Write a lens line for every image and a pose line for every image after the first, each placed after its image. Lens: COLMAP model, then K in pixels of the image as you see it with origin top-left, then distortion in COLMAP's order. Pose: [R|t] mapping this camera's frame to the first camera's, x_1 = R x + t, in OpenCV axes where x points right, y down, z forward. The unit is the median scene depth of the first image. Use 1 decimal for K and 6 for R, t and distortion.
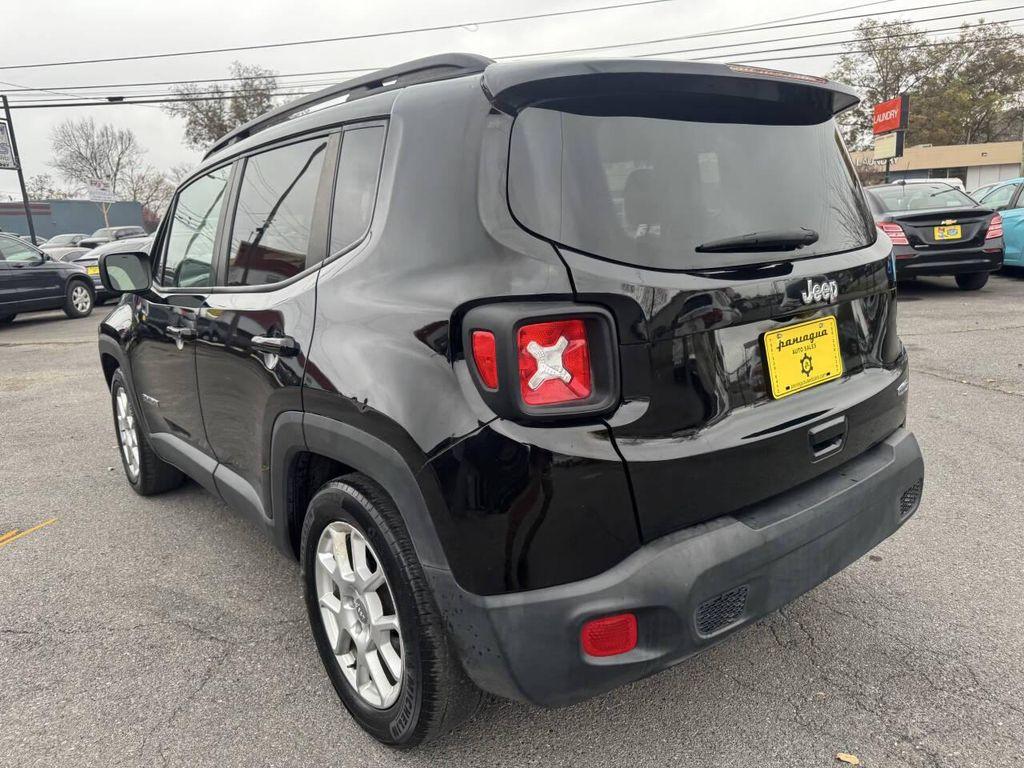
lens RADIAL K [[754.5, 0, 521.5], [0, 754.5, 401.6], [0, 0, 1]] dist [0.011931, -0.022113]
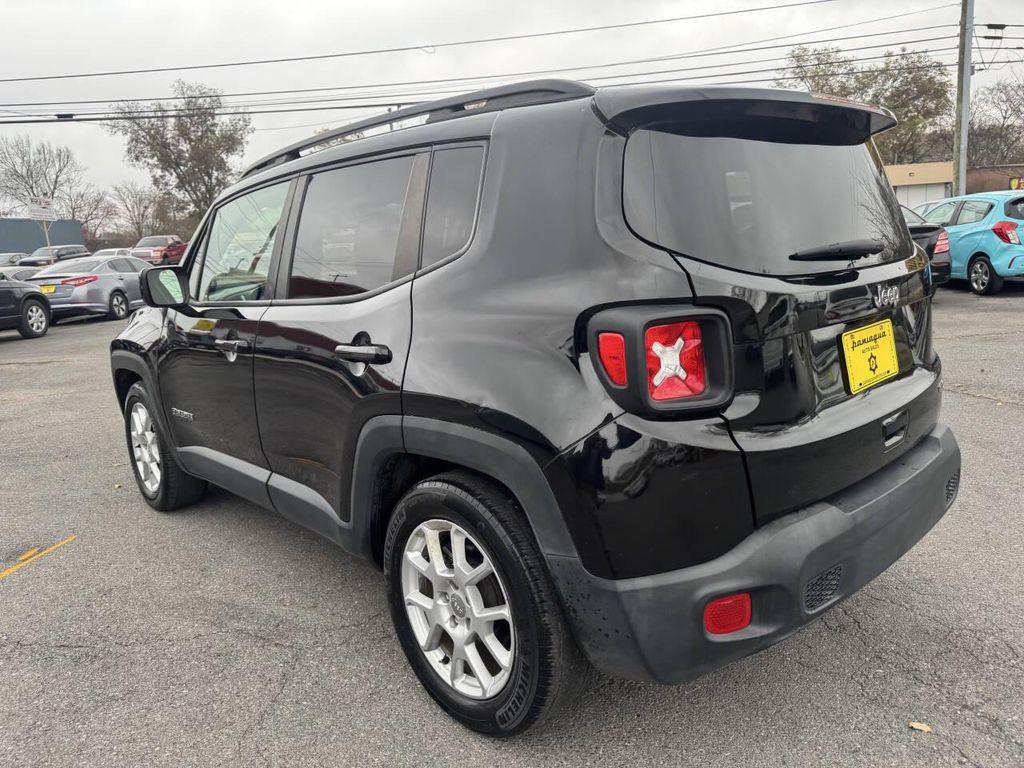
lens RADIAL K [[754.5, 0, 510.9], [0, 754.5, 394.1], [0, 0, 1]] dist [0.011931, -0.022113]
pose [[0.997828, -0.015403, 0.064045, -0.192315], [0.017466, 0.999342, -0.031787, 0.019162], [-0.063513, 0.032837, 0.997441, -0.049408]]
